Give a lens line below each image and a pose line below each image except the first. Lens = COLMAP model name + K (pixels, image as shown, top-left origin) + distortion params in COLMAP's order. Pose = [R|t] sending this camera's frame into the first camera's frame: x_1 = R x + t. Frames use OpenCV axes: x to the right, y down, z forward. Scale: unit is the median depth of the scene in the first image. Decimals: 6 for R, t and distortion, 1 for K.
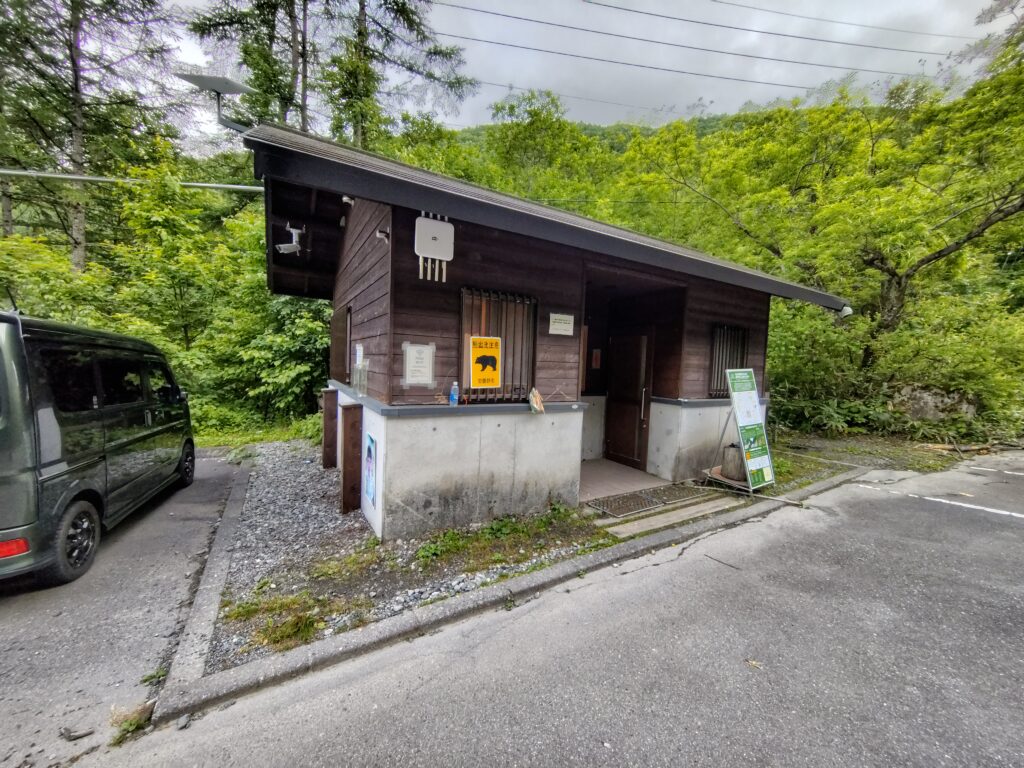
lens RADIAL K [[404.6, 0, 512.5], [0, 404.6, 387.6], [0, 0, 1]] dist [-0.000032, 0.000001]
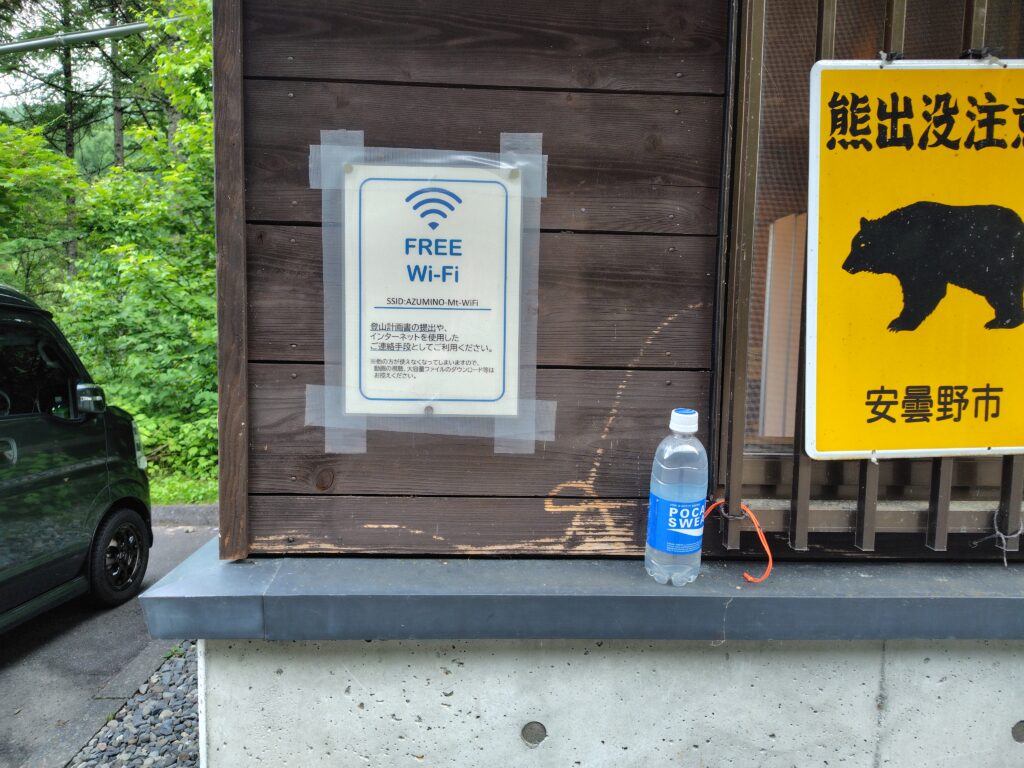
lens RADIAL K [[694.4, 0, 509.3], [0, 694.4, 385.4], [0, 0, 1]] dist [-0.009705, 0.010043]
pose [[0.872995, 0.018483, -0.487379, -0.077135], [-0.012453, 0.999801, 0.015611, -0.024717], [0.487571, -0.007559, 0.873051, 0.748660]]
